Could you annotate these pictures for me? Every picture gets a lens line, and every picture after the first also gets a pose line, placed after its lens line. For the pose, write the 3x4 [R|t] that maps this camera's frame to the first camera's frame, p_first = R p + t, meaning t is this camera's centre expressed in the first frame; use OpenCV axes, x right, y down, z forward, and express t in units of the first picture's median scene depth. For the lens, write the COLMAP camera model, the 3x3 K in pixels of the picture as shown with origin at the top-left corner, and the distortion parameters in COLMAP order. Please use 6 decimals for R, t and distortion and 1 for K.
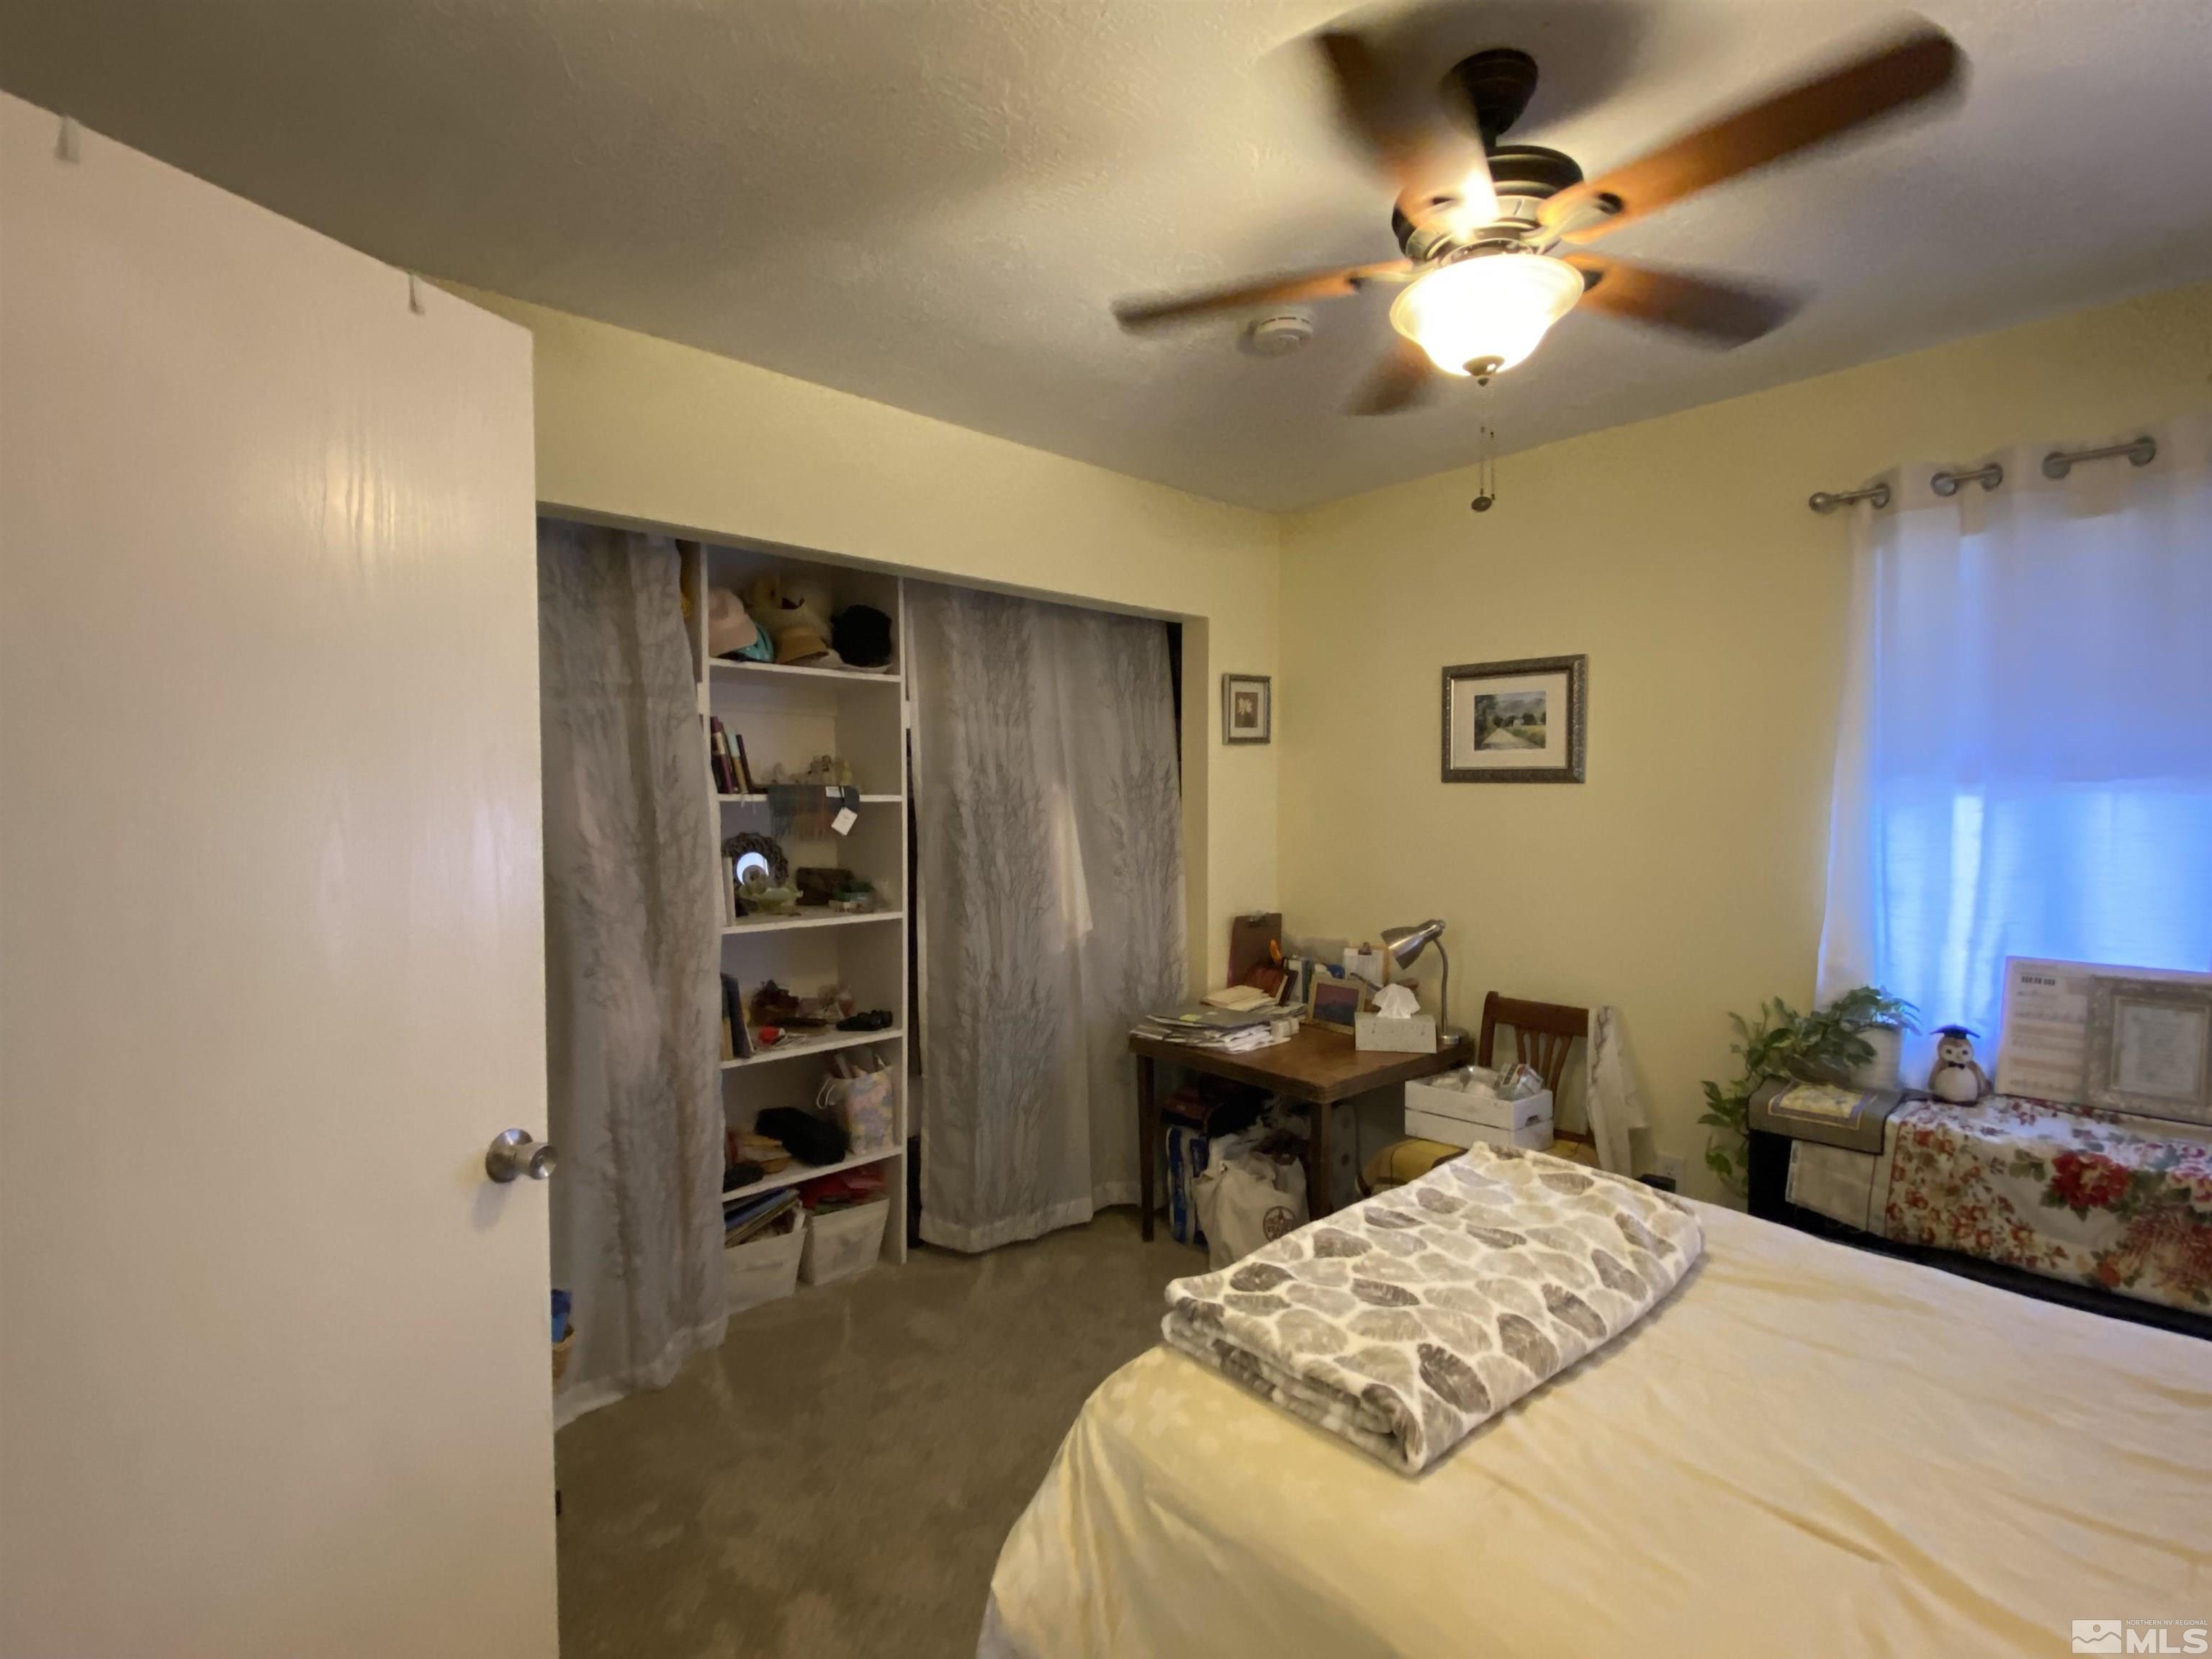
lens RADIAL K [[1030.4, 0, 1097.6], [0, 1030.4, 828.1], [0, 0, 1]] dist [0.023893, -0.022373]
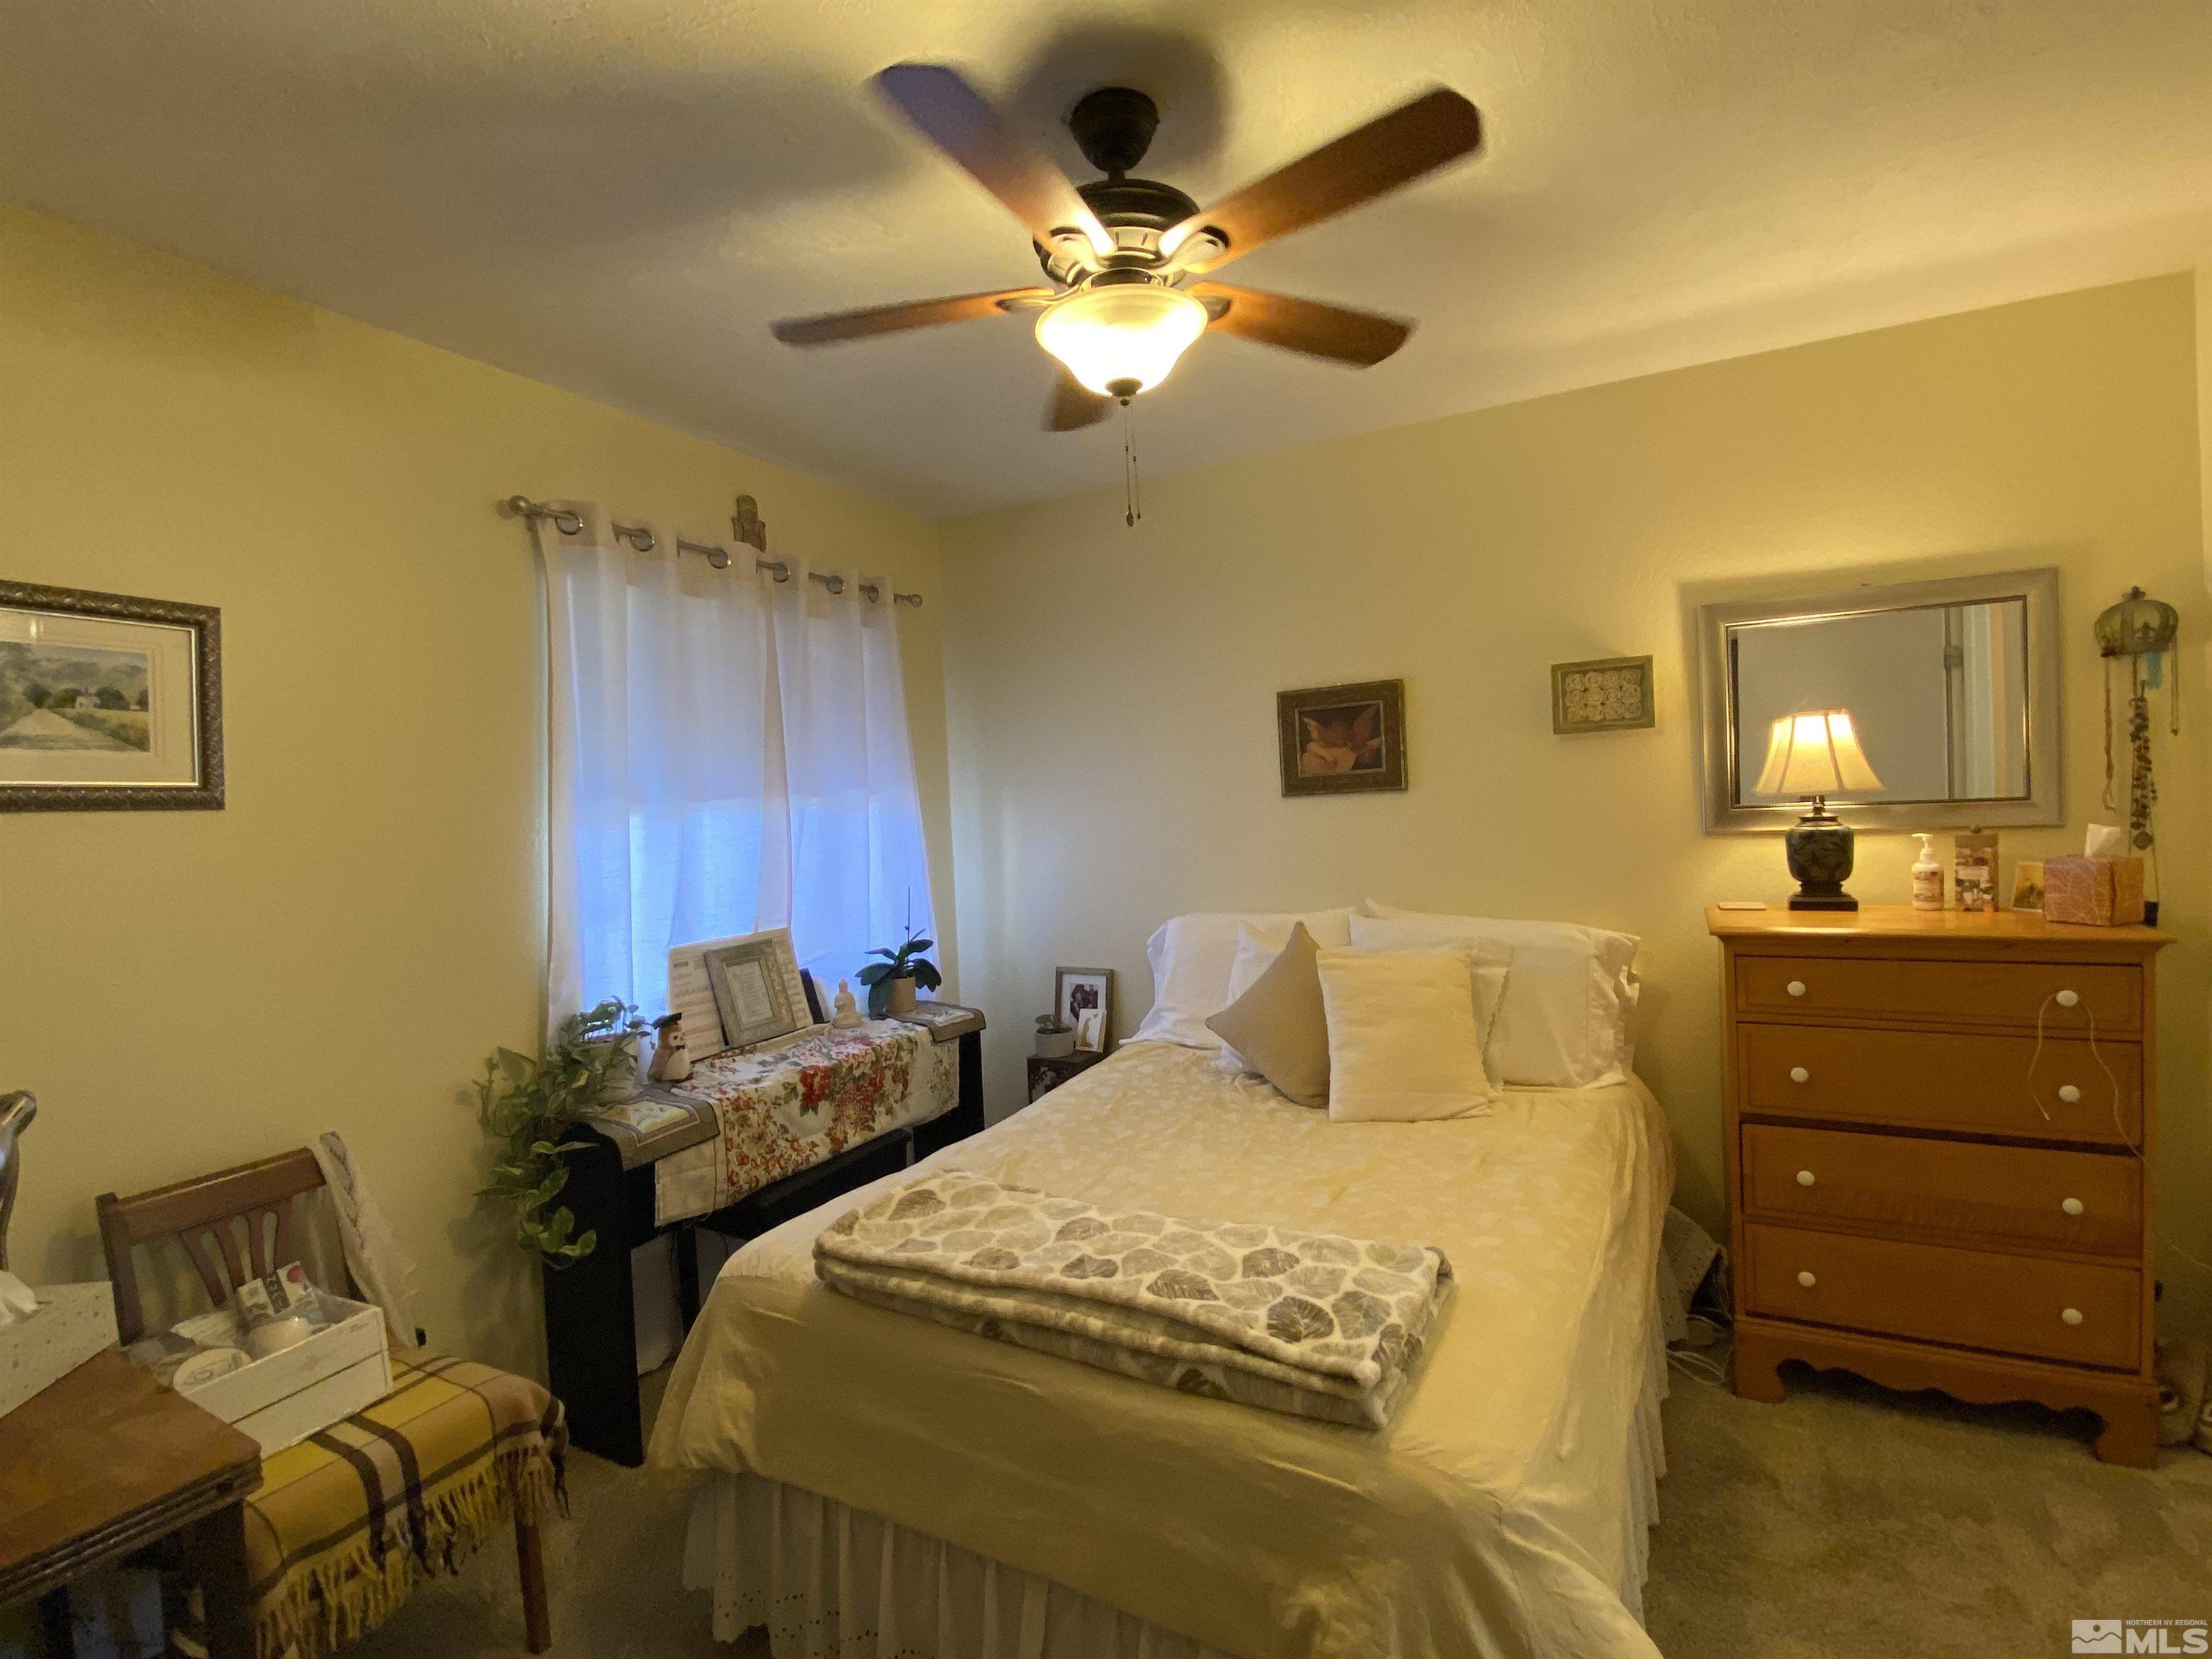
lens RADIAL K [[1027.1, 0, 1096.1], [0, 1027.1, 825.8], [0, 0, 1]] dist [0.059171, -0.061261]
pose [[-0.339964, -0.007421, 0.940409, -0.431359], [0.068391, 0.997126, 0.032592, -0.024110], [-0.937948, 0.075396, -0.338480, 0.985746]]
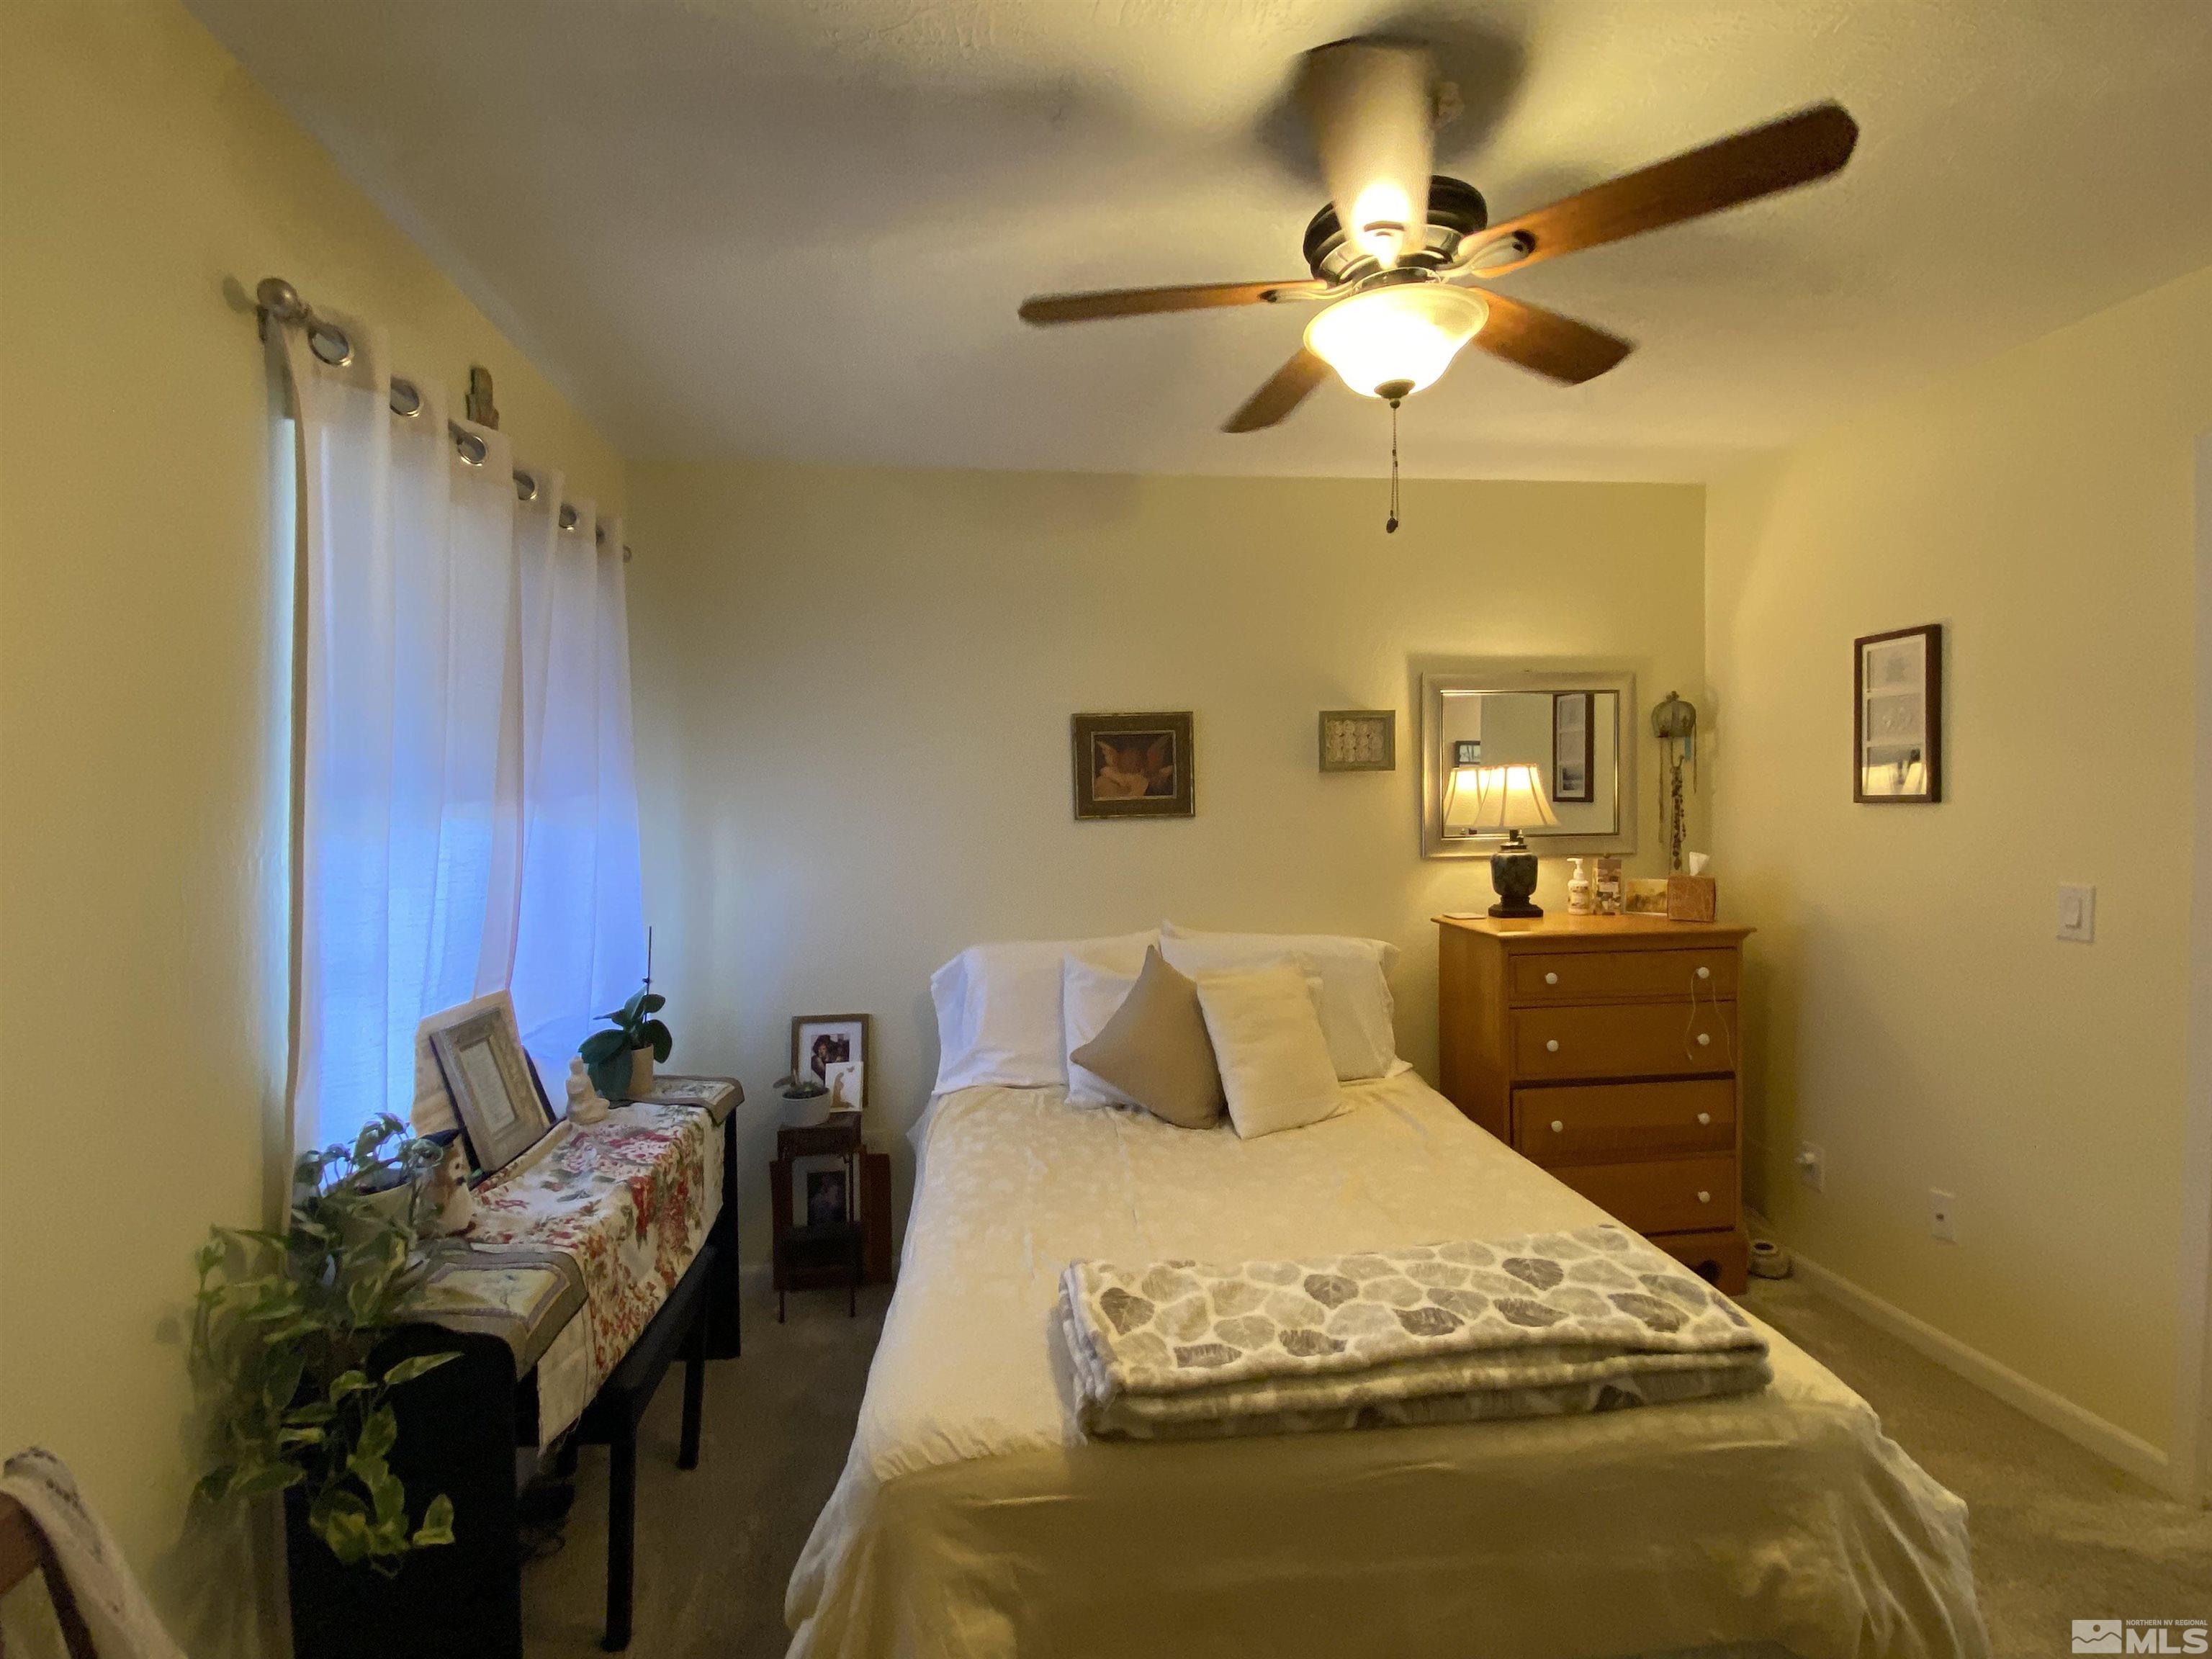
lens RADIAL K [[1030.4, 0, 1097.6], [0, 1030.4, 828.1], [0, 0, 1]] dist [0.023893, -0.022373]
pose [[-0.820704, 0.003422, 0.571344, 0.018994], [0.031390, 0.998742, 0.039107, -0.044401], [-0.570491, 0.050030, -0.819779, 1.407541]]
